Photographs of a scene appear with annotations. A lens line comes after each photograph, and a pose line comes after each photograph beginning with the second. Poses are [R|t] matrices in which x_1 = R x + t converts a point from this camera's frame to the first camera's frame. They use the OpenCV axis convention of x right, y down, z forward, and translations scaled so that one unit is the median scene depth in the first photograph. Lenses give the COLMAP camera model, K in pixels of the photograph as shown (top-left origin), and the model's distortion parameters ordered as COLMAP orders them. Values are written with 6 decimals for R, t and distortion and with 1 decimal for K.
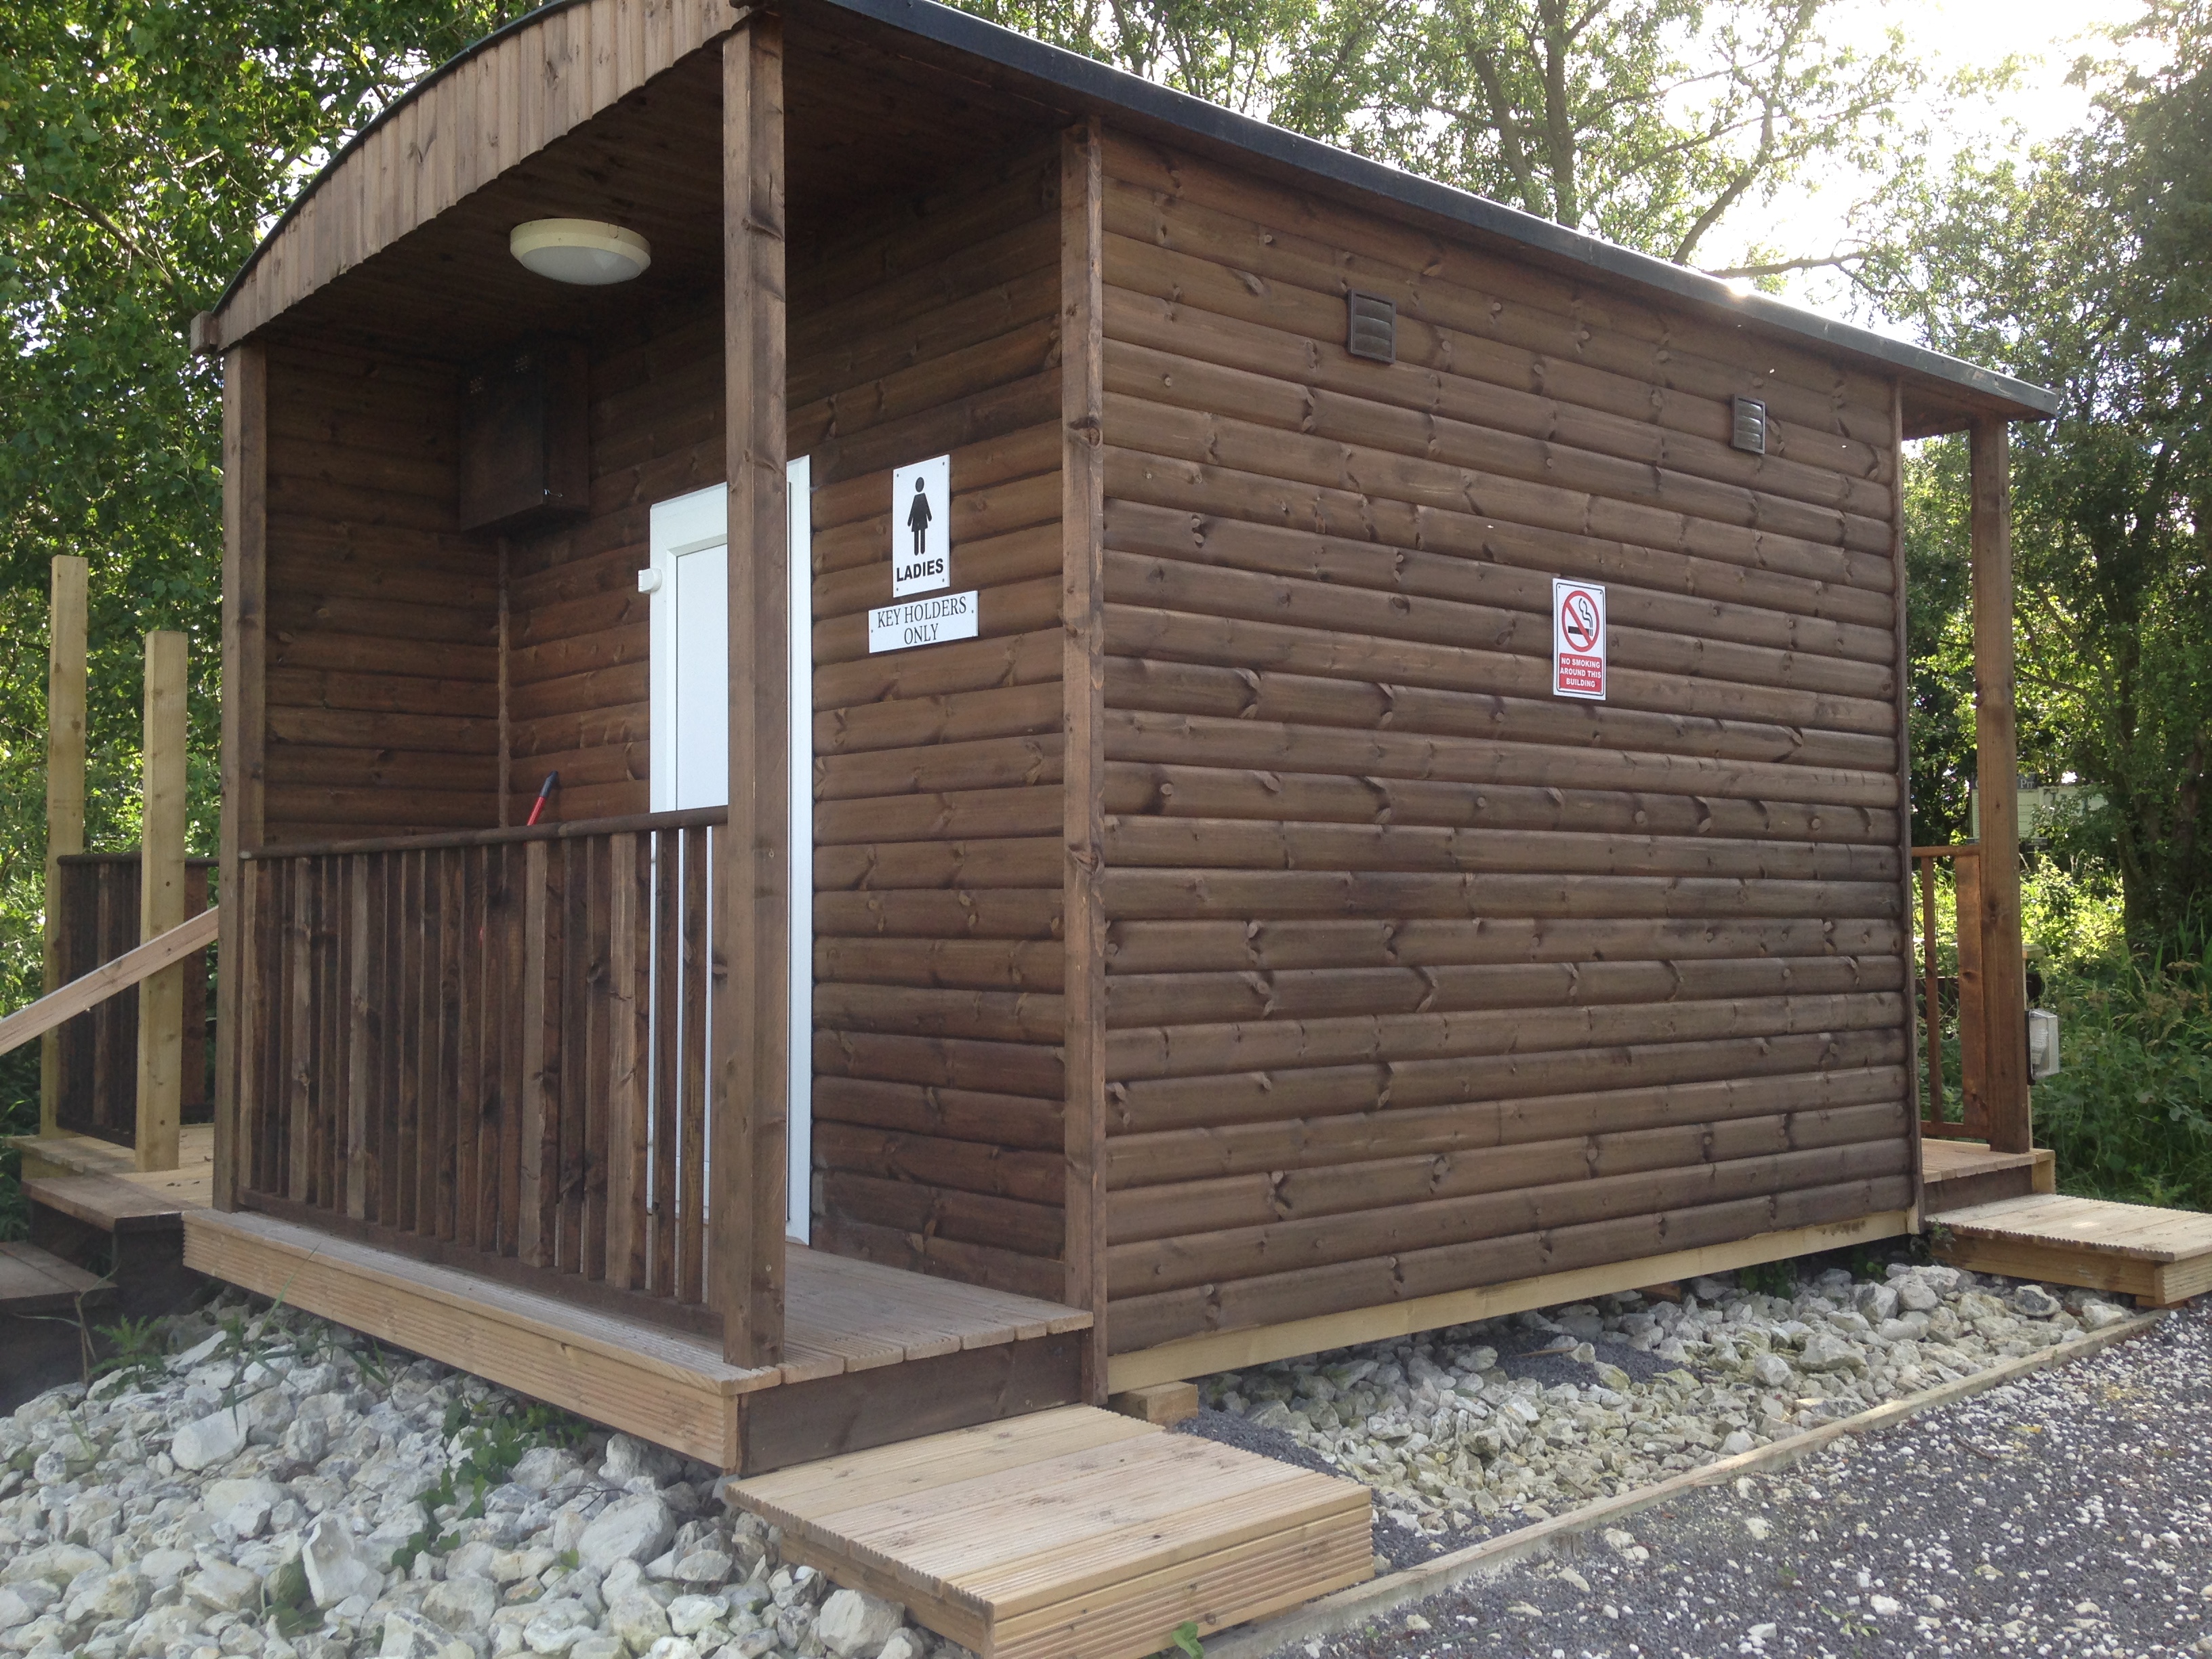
lens RADIAL K [[2007.6, 0, 1106.3], [0, 2007.6, 823.6], [0, 0, 1]] dist [0.137806, 0.000000]
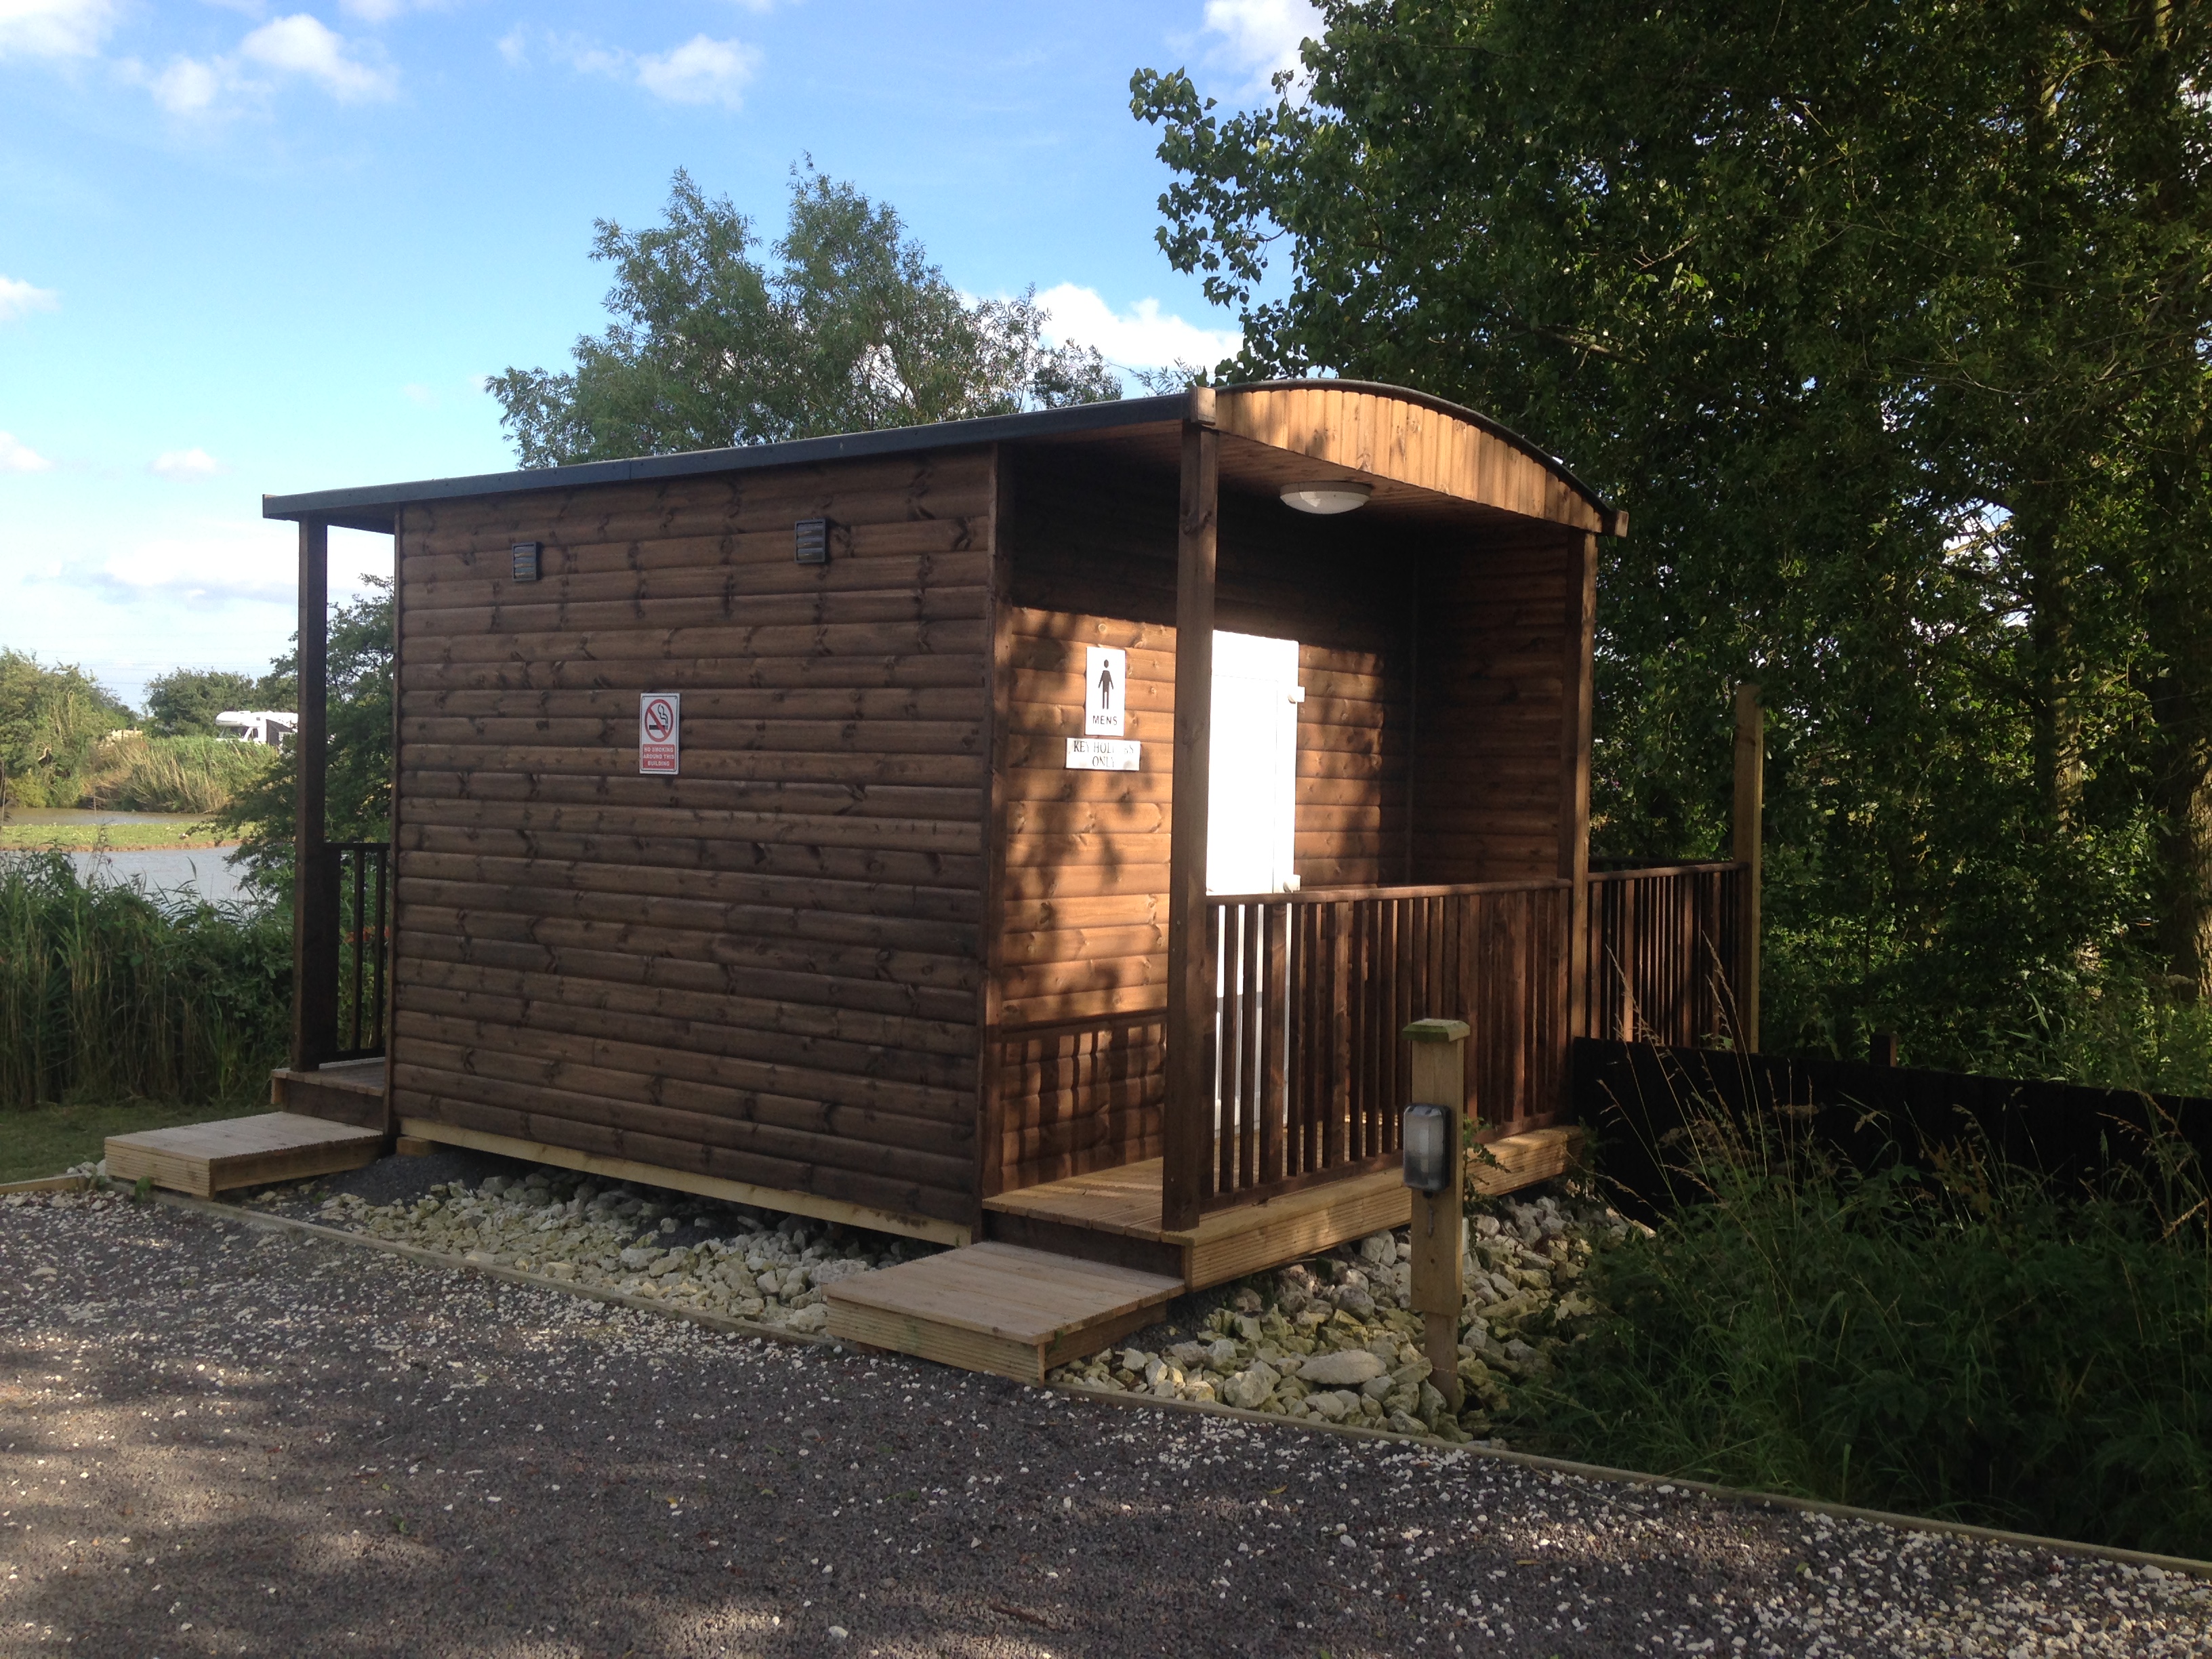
lens RADIAL K [[2007.6, 0, 1106.1], [0, 2007.6, 830.4], [0, 0, 1]] dist [0.137806, 0.000000]
pose [[0.205587, 0.034148, -0.978043, 1.659173], [0.019776, 0.999042, 0.039038, -0.069937], [0.978439, -0.027367, 0.204715, 0.989253]]
